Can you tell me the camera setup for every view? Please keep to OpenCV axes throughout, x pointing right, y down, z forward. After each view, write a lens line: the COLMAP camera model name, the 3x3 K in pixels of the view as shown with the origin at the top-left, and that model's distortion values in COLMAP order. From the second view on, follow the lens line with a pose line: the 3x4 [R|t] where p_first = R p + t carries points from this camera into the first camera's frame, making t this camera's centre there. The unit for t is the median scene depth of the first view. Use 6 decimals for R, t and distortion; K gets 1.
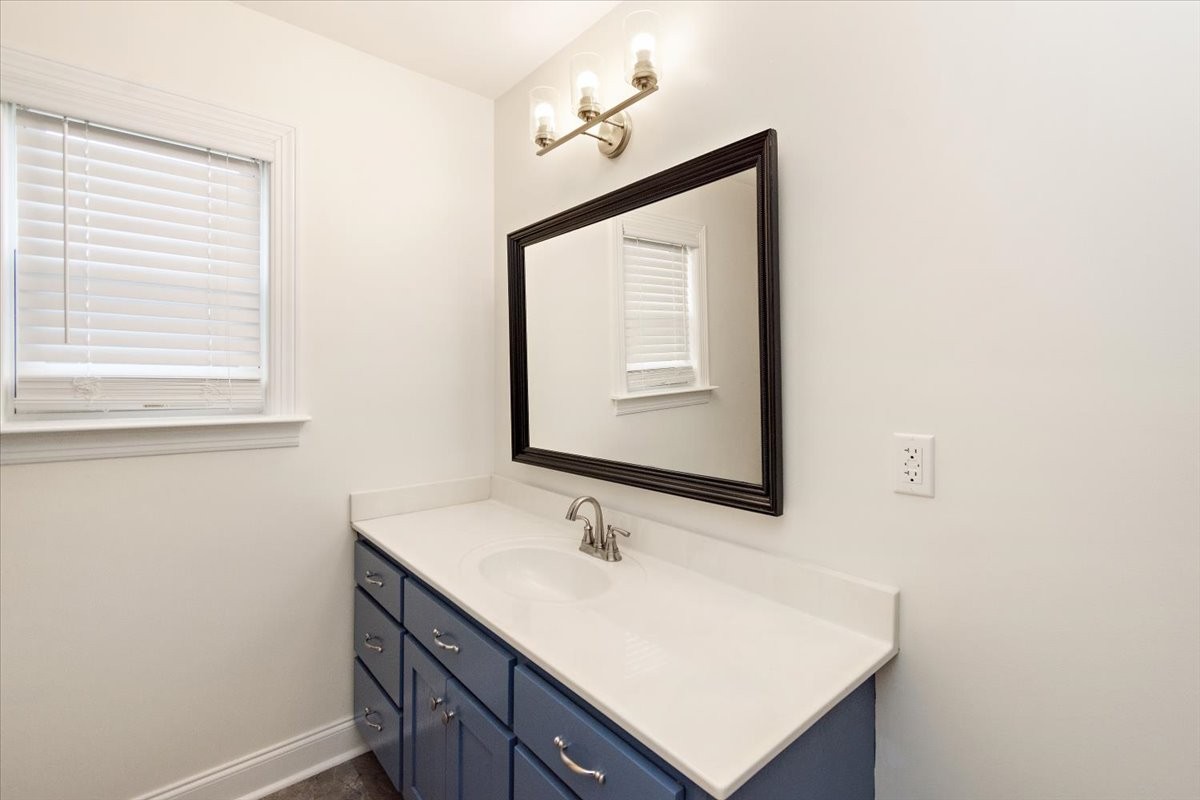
lens RADIAL K [[541.9, 0, 605.7], [0, 541.9, 377.8], [0, 0, 1]] dist [-0.001852, -0.000334]
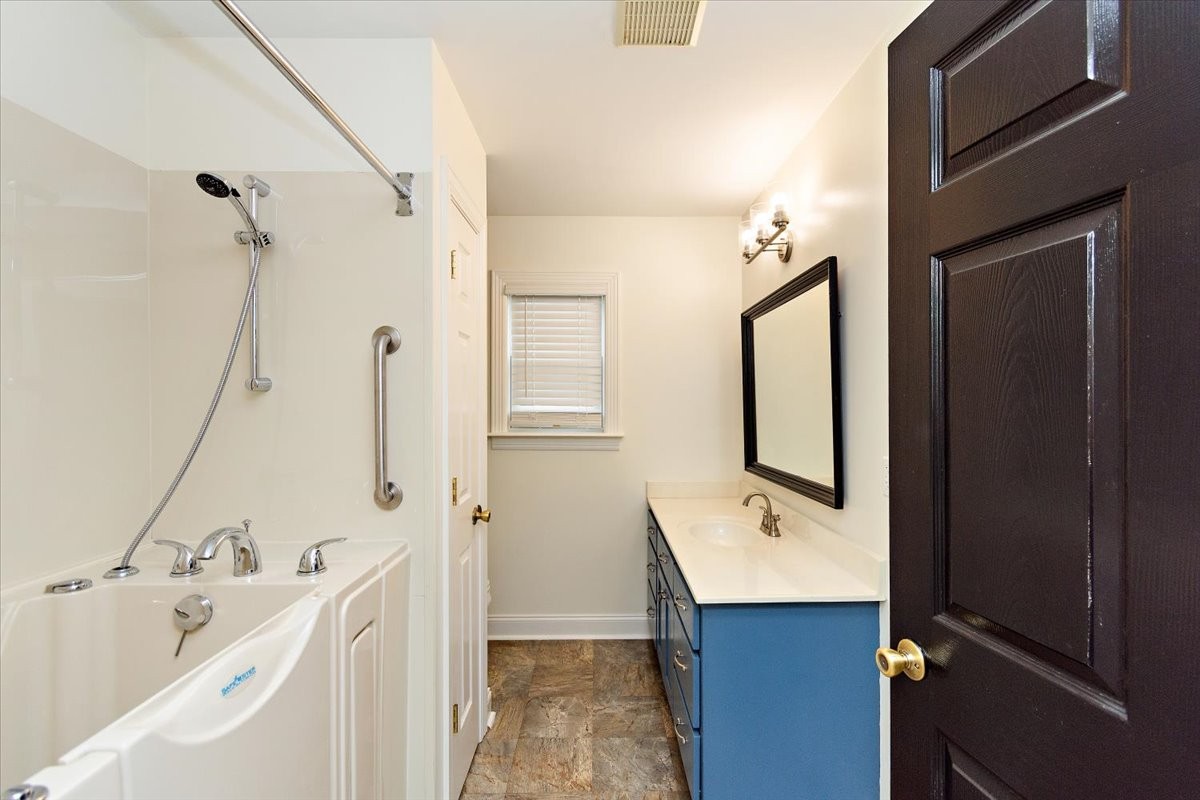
lens RADIAL K [[563.8, 0, 600.0], [0, 563.8, 400.0], [0, 0, 1]] dist [-0.000703, -0.000087]
pose [[0.756234, -0.004052, -0.654289, 0.644213], [-0.001144, 0.999971, -0.007515, -0.028213], [0.654301, 0.006432, 0.756207, -0.479144]]
